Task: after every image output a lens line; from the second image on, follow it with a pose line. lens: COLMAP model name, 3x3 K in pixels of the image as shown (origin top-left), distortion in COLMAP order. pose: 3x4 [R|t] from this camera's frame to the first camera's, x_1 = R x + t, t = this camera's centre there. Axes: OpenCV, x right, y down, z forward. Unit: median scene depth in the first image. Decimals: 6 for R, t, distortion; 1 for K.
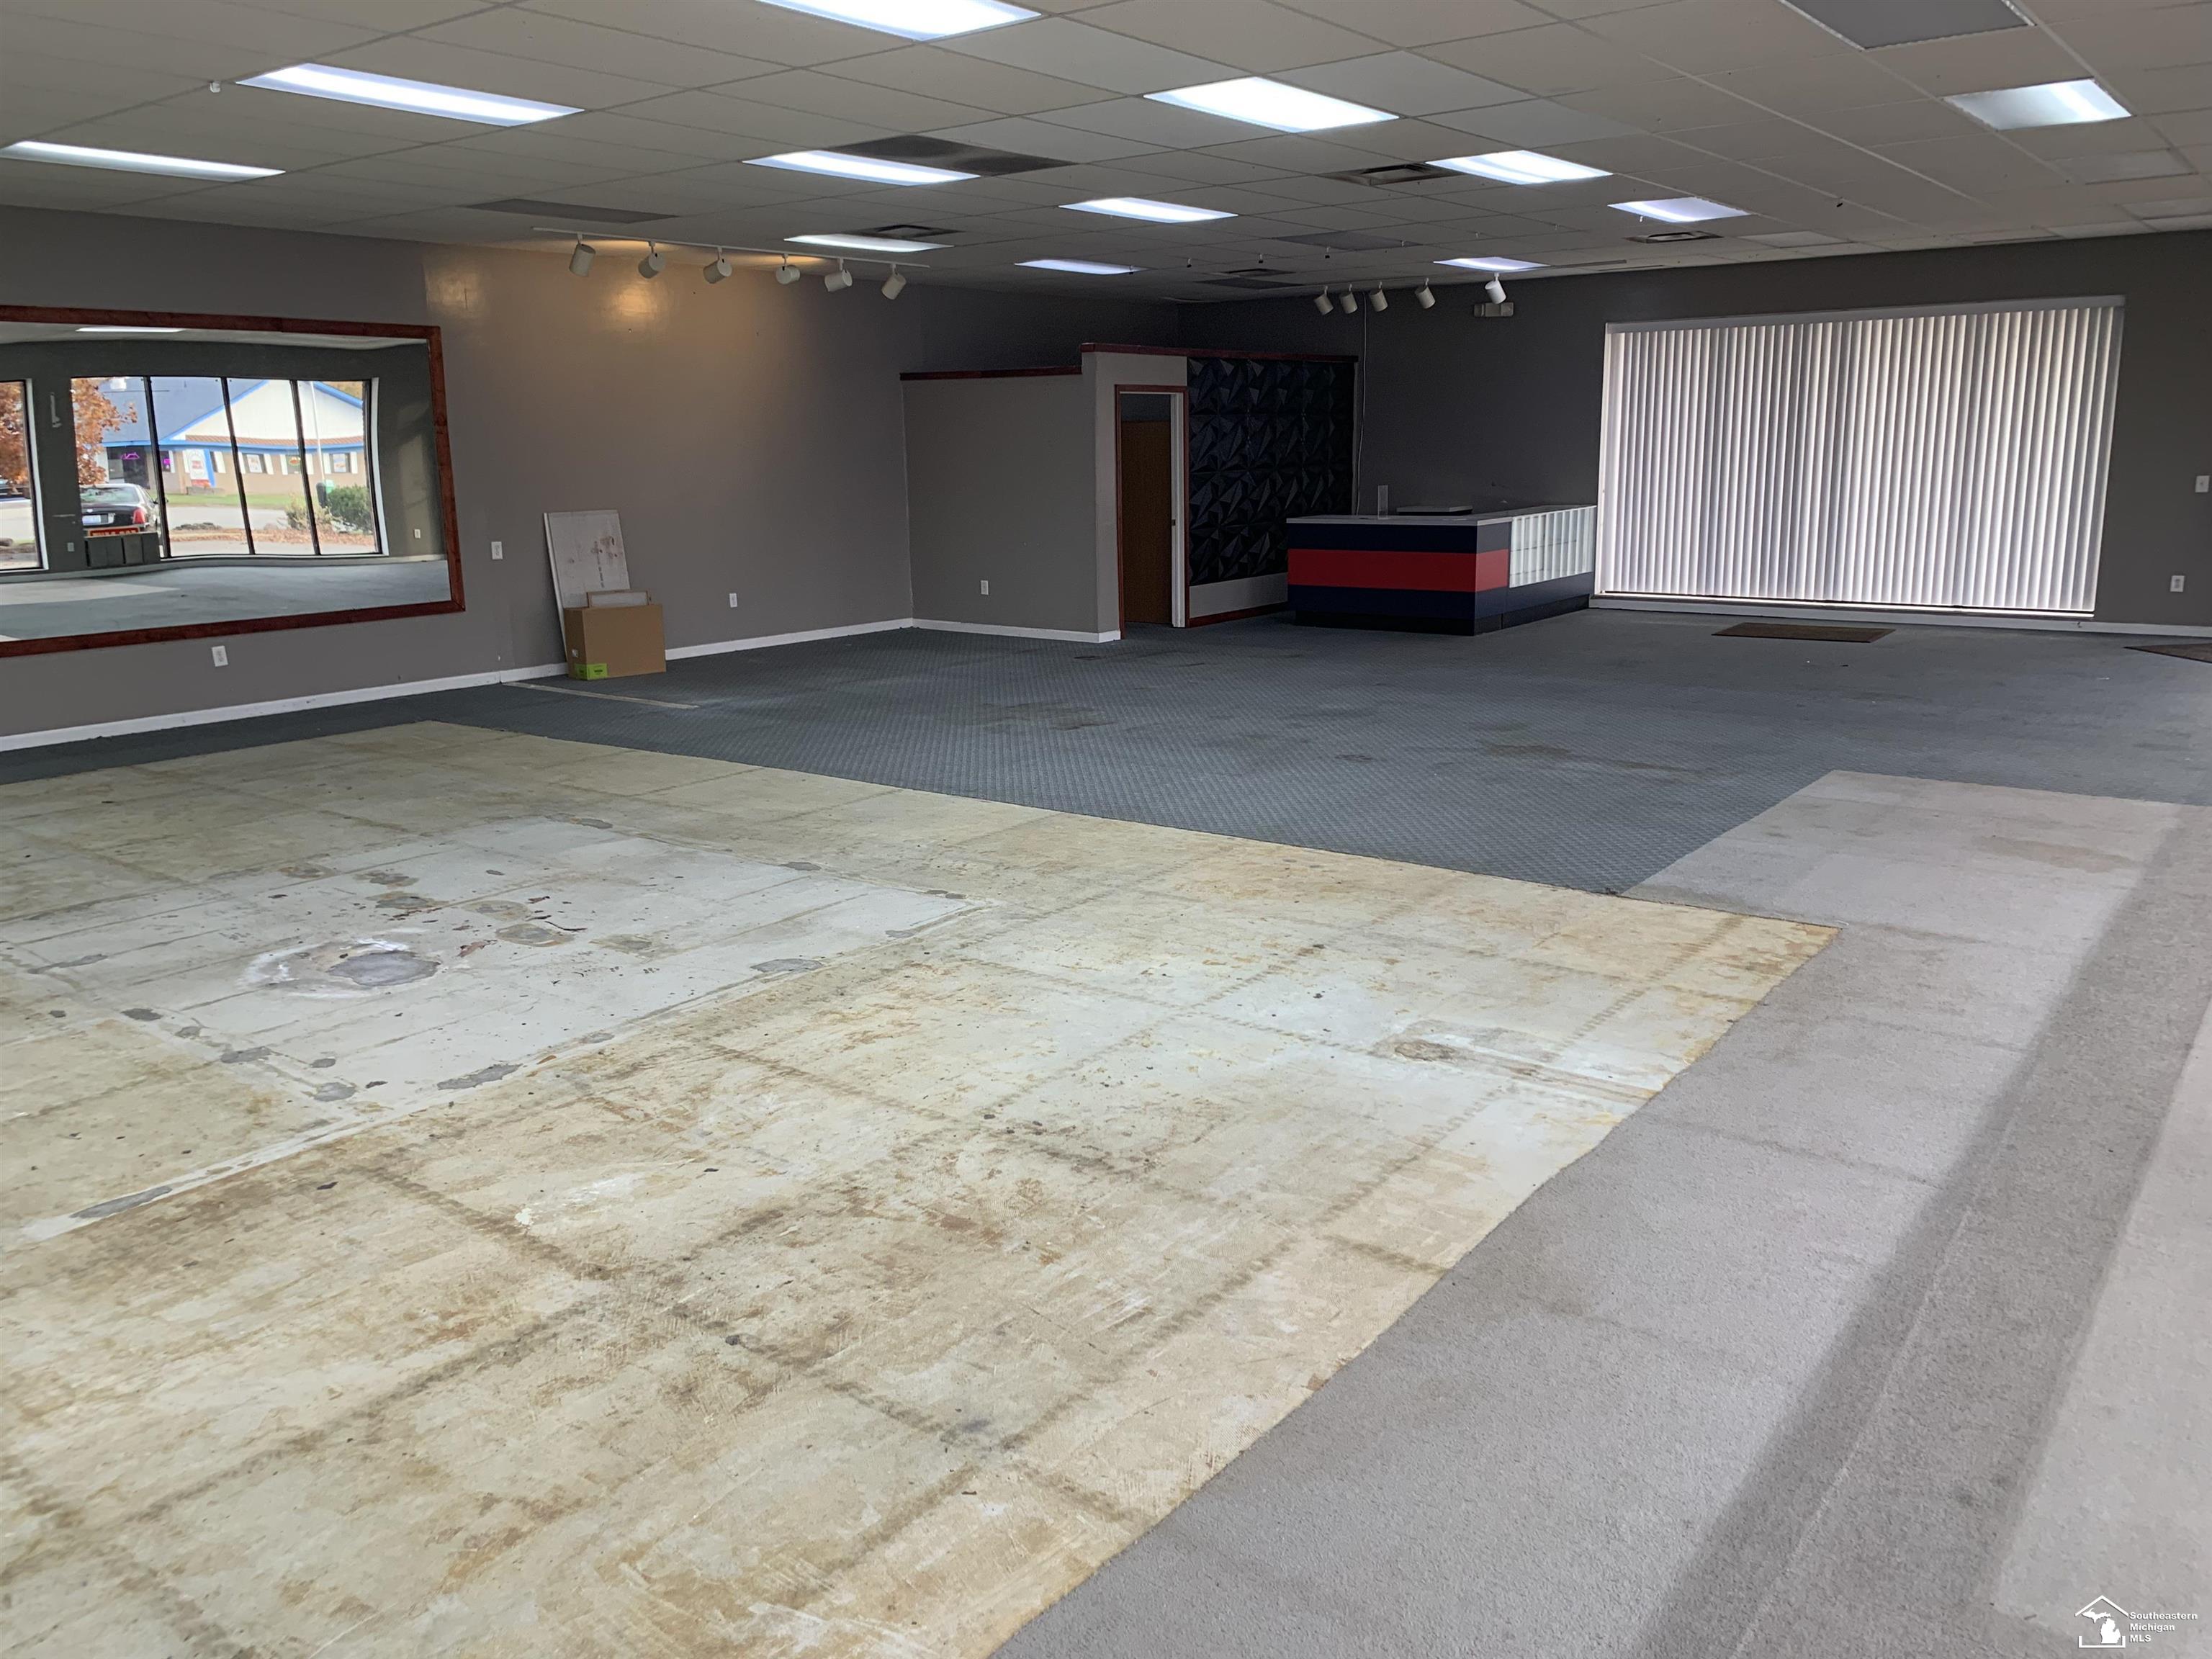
lens RADIAL K [[1745.1, 0, 1120.9], [0, 1745.1, 820.5], [0, 0, 1]] dist [0.023475, -0.003476]
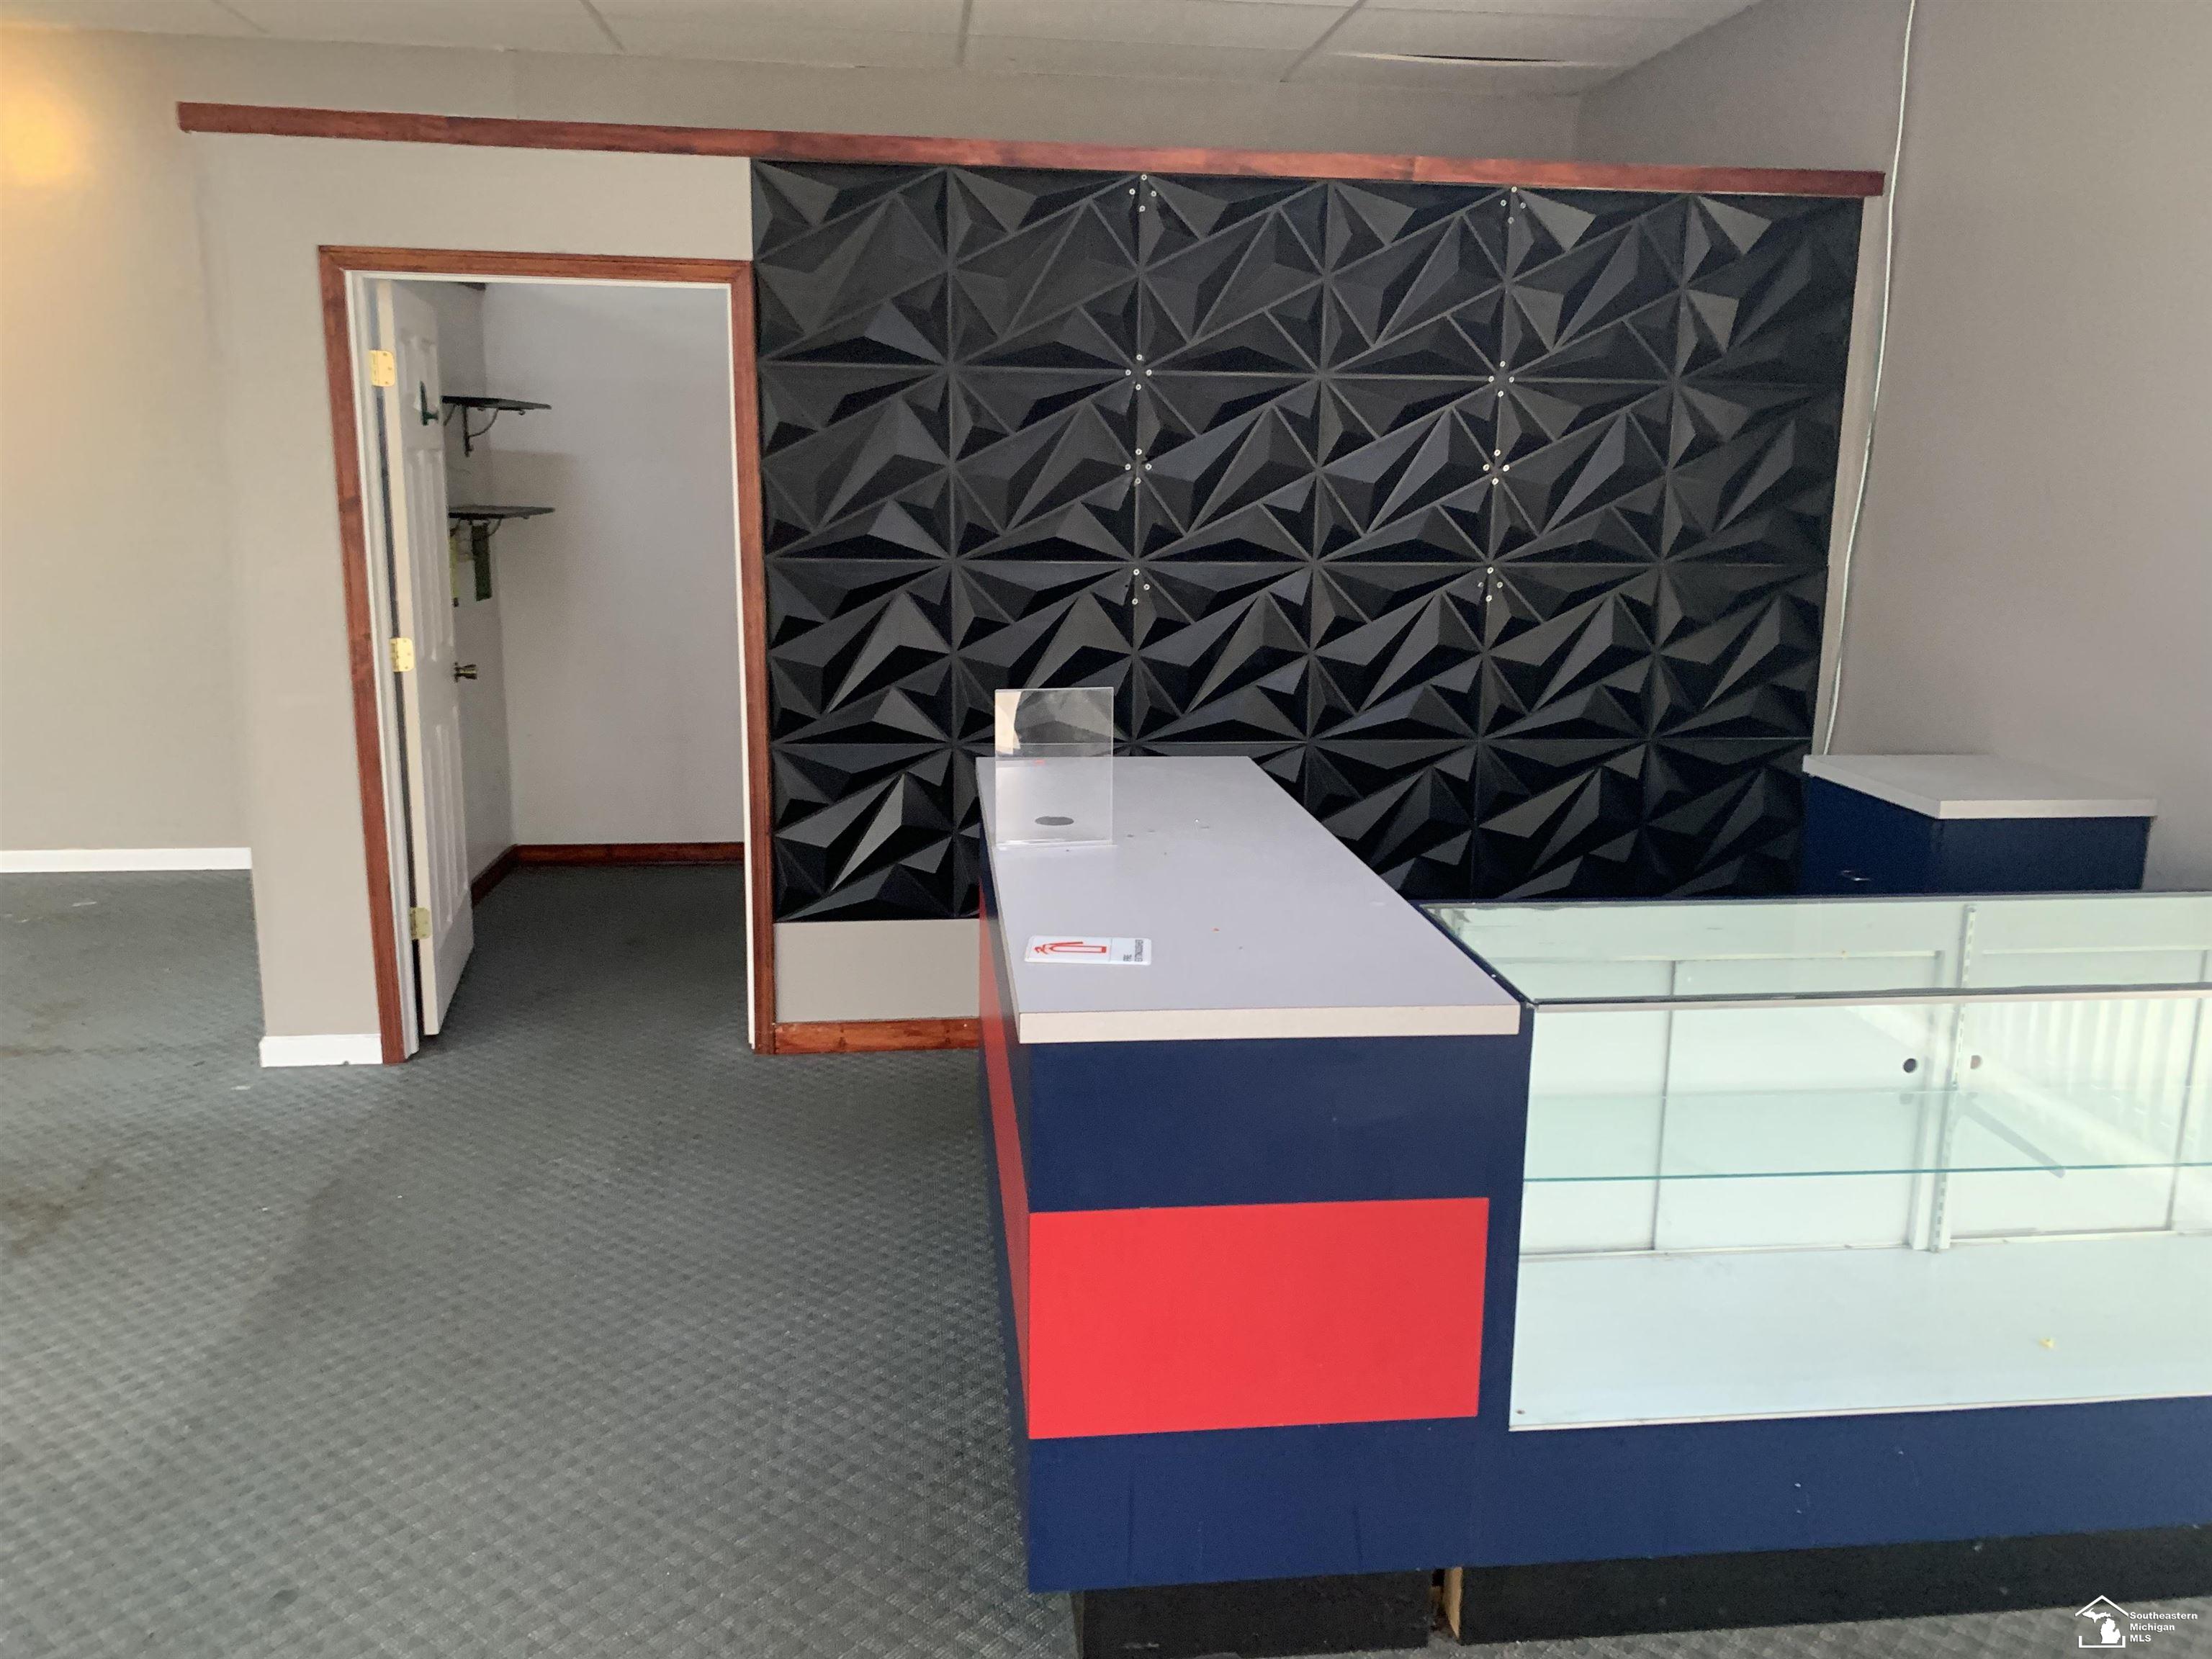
lens RADIAL K [[1745.1, 0, 1120.9], [0, 1745.1, 820.5], [0, 0, 1]] dist [0.023475, -0.003476]
pose [[0.704703, 0.160679, -0.691068, 0.342978], [-0.179983, 0.982643, 0.044938, -0.207783], [0.686294, 0.092713, 0.721391, 0.967010]]
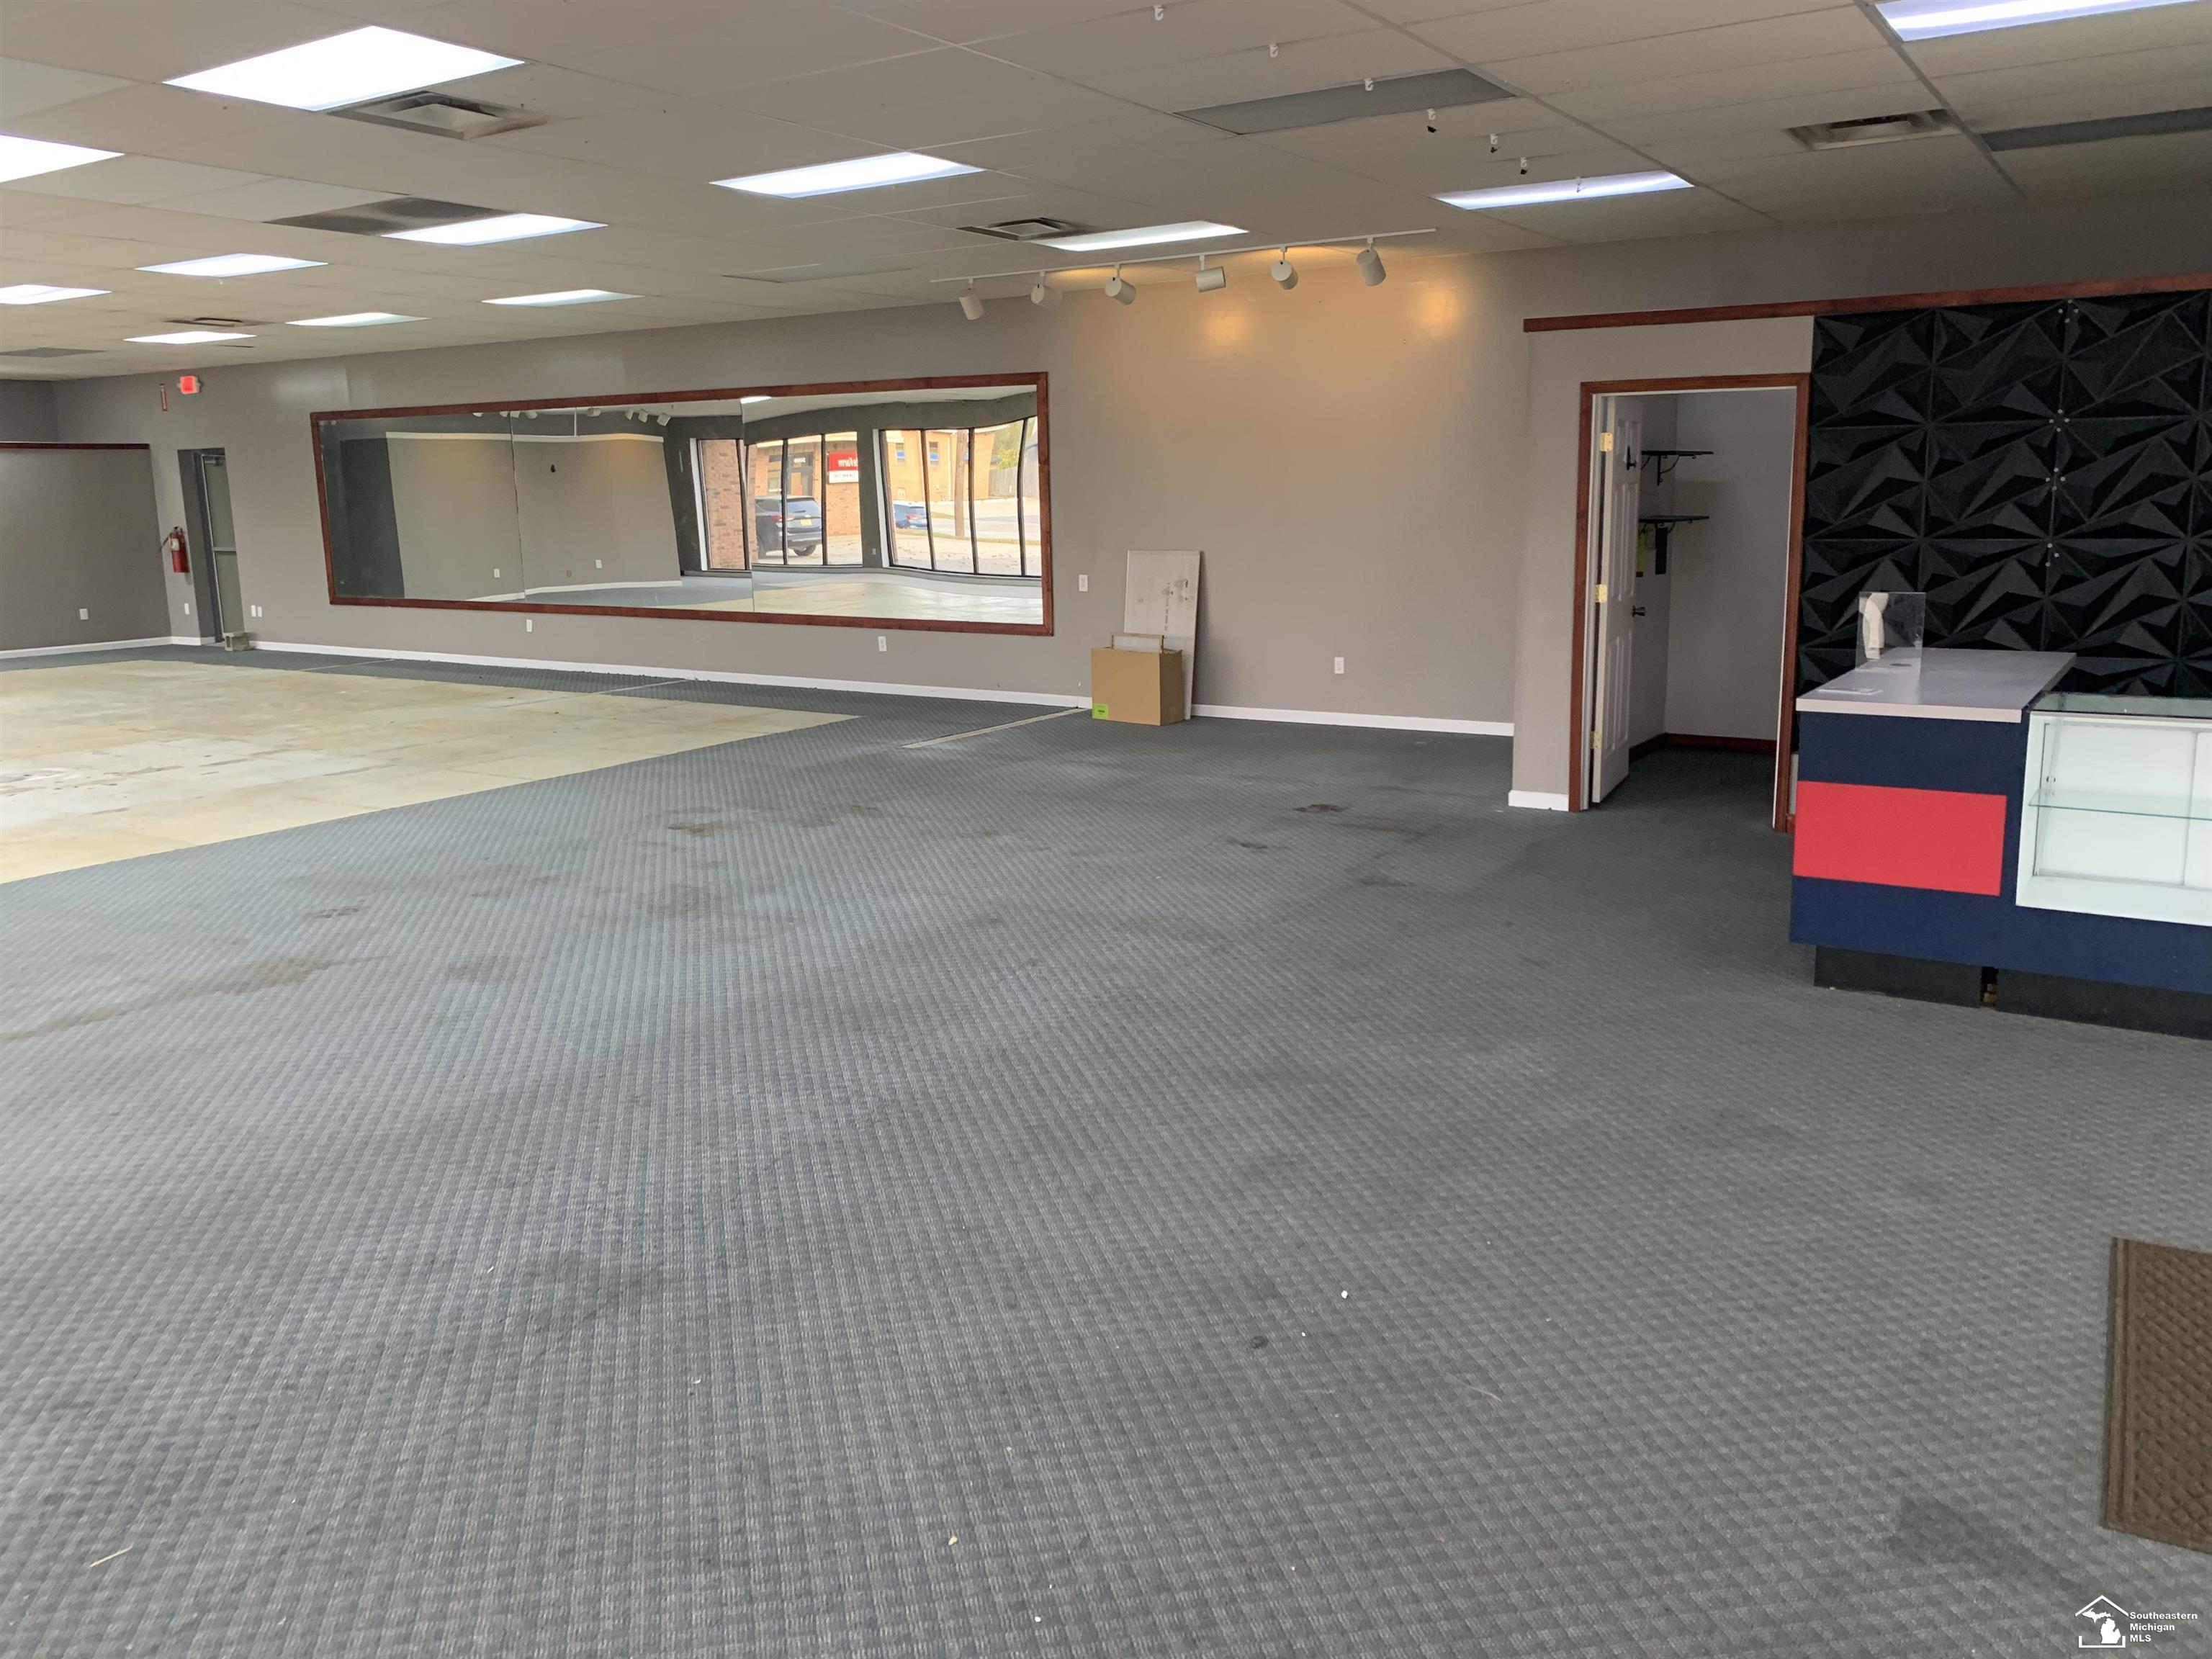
lens RADIAL K [[1680.2, 0, 1102.5], [0, 1680.2, 789.6], [0, 0, 1]] dist [0.024869, -0.027820]
pose [[0.087407, 0.183242, -0.979174, 0.616738], [-0.206834, 0.964854, 0.162099, -0.191104], [0.974464, 0.188358, 0.122235, 0.870184]]
